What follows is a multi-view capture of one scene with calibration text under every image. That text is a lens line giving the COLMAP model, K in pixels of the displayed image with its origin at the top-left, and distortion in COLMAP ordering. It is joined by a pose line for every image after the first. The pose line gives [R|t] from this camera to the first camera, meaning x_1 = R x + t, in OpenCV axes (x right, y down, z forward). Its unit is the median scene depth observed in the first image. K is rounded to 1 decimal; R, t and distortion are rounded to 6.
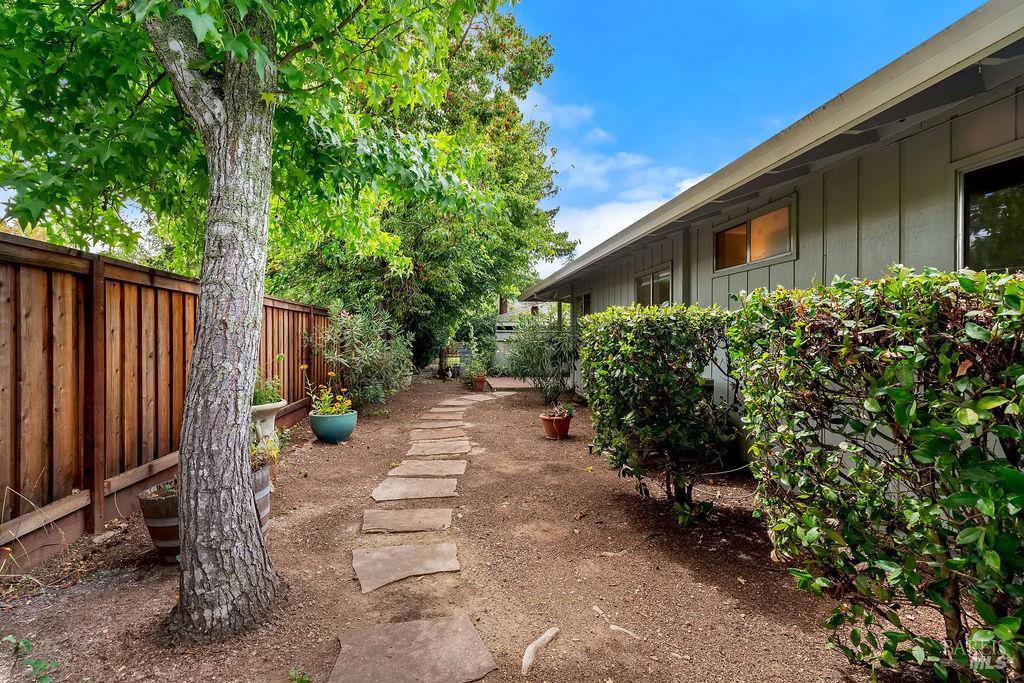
lens RADIAL K [[476.2, 0, 512.0], [0, 476.2, 341.5], [0, 0, 1]] dist [0.138054, 0.000128]
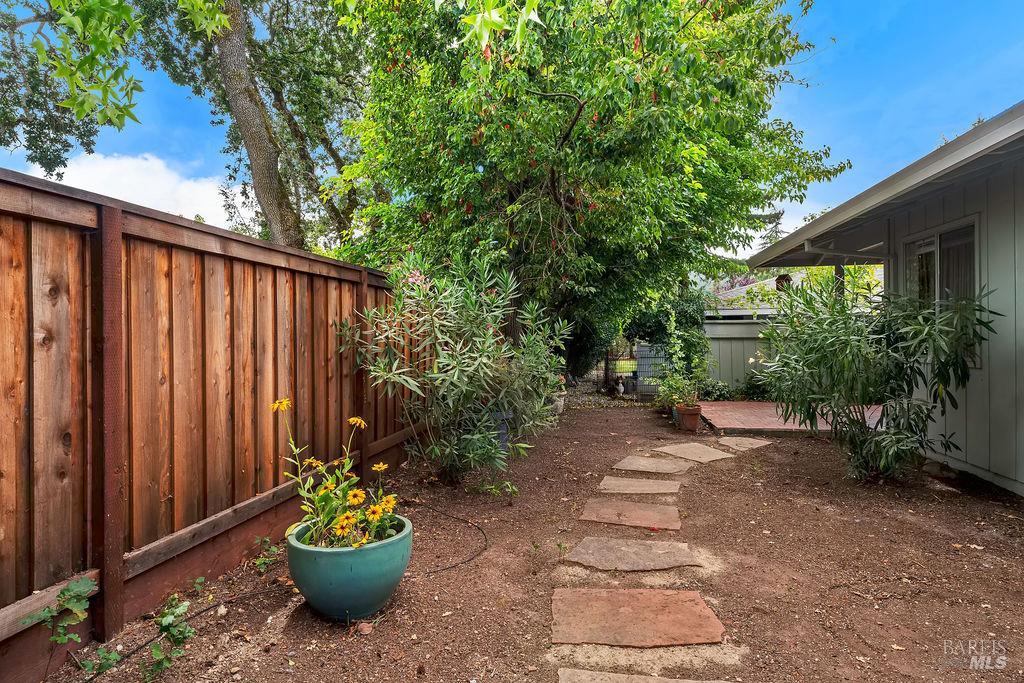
lens RADIAL K [[586.5, 0, 512.0], [0, 586.5, 341.5], [0, 0, 1]] dist [0.047866, 0.000166]
pose [[0.955182, -0.005908, -0.295961, -0.064705], [0.006541, 0.999978, 0.001150, 0.000588], [0.295948, -0.003034, 0.955199, 0.333715]]
